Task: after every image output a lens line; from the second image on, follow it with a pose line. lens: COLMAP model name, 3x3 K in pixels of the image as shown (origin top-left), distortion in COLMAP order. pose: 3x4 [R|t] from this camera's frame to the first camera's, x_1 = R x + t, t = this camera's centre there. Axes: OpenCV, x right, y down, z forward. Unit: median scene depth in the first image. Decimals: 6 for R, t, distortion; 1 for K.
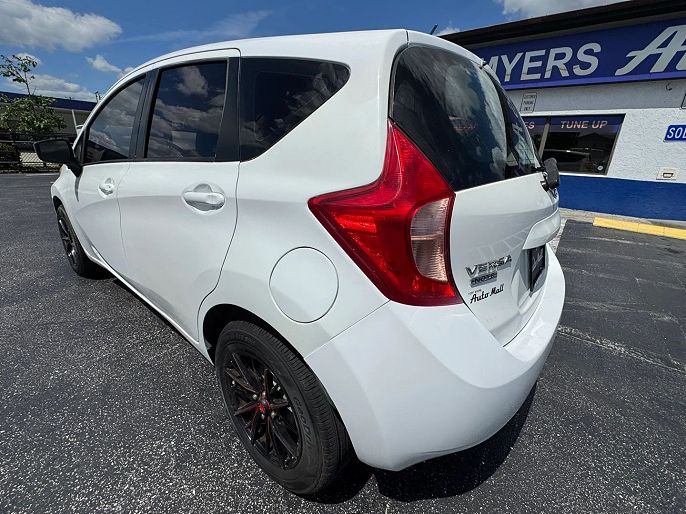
lens RADIAL K [[313.3, 0, 336.4], [0, 313.3, 255.3], [0, 0, 1]] dist [-0.001864, -0.000785]
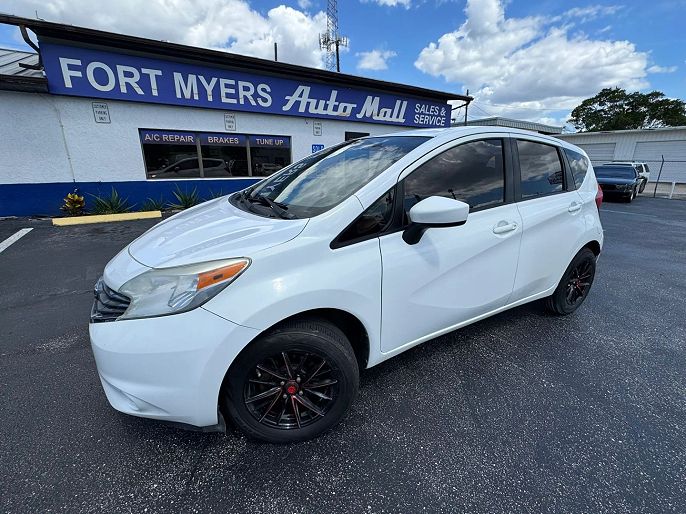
lens RADIAL K [[314.5, 0, 343.0], [0, 314.5, 257.0], [0, 0, 1]] dist [-0.000372, -0.000100]
pose [[0.311659, -0.311245, 0.897772, -0.551489], [0.310859, 0.926236, 0.213199, -0.153874], [-0.897906, 0.212635, 0.385423, 0.304031]]
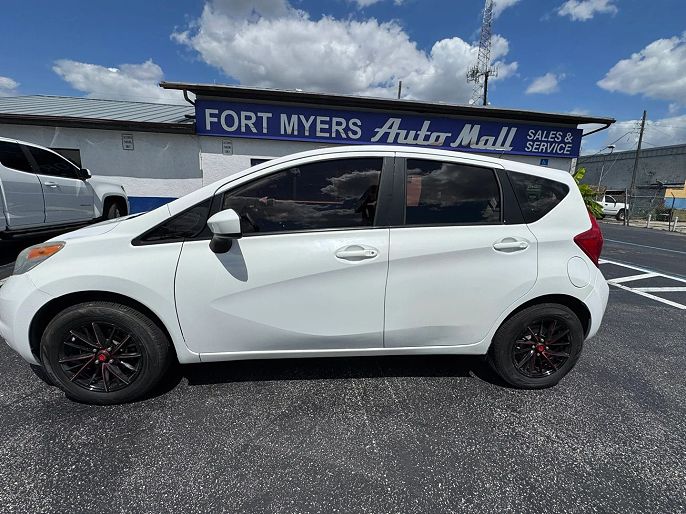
lens RADIAL K [[314.5, 0, 343.0], [0, 314.5, 257.0], [0, 0, 1]] dist [-0.000372, -0.000100]
pose [[0.679101, -0.168846, 0.714362, -0.415628], [0.225151, 0.974189, 0.016220, -0.063858], [-0.698662, 0.149824, 0.699589, 0.075332]]
